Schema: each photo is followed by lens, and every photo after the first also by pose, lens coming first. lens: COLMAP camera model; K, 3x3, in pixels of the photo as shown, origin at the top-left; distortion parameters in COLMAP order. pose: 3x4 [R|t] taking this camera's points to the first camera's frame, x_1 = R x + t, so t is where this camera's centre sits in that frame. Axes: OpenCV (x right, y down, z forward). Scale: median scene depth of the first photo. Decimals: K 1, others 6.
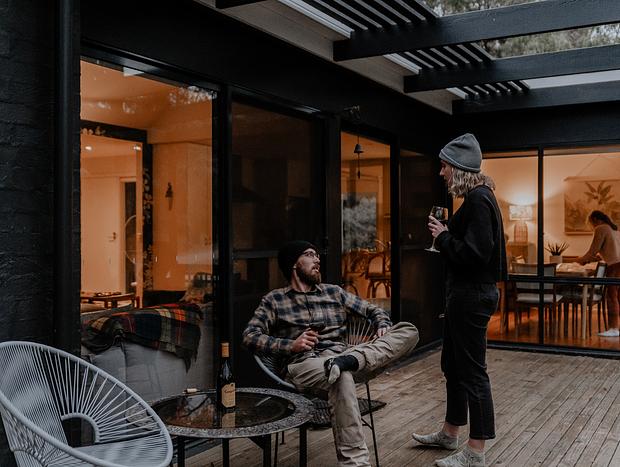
lens RADIAL K [[708.3, 0, 310.0], [0, 708.3, 233.5], [0, 0, 1]] dist [-0.008828, 0.002437]
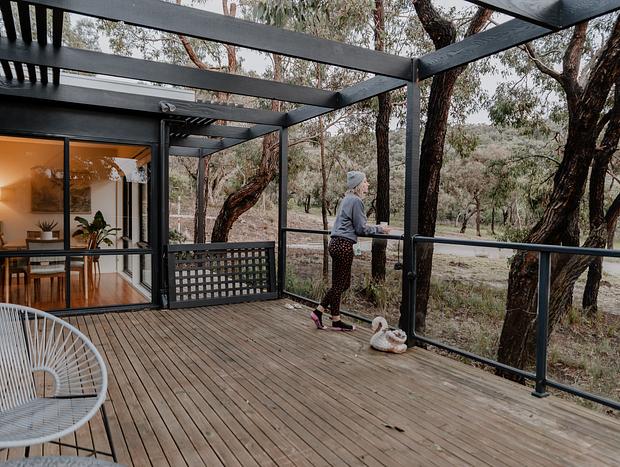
lens RADIAL K [[465.9, 0, 310.0], [0, 465.9, 233.5], [0, 0, 1]] dist [0.003026, 0.001721]
pose [[0.510404, -0.027267, 0.859503, -0.114015], [-0.012264, 0.999165, 0.038981, -0.001986], [-0.859848, -0.030437, 0.509643, 0.244628]]
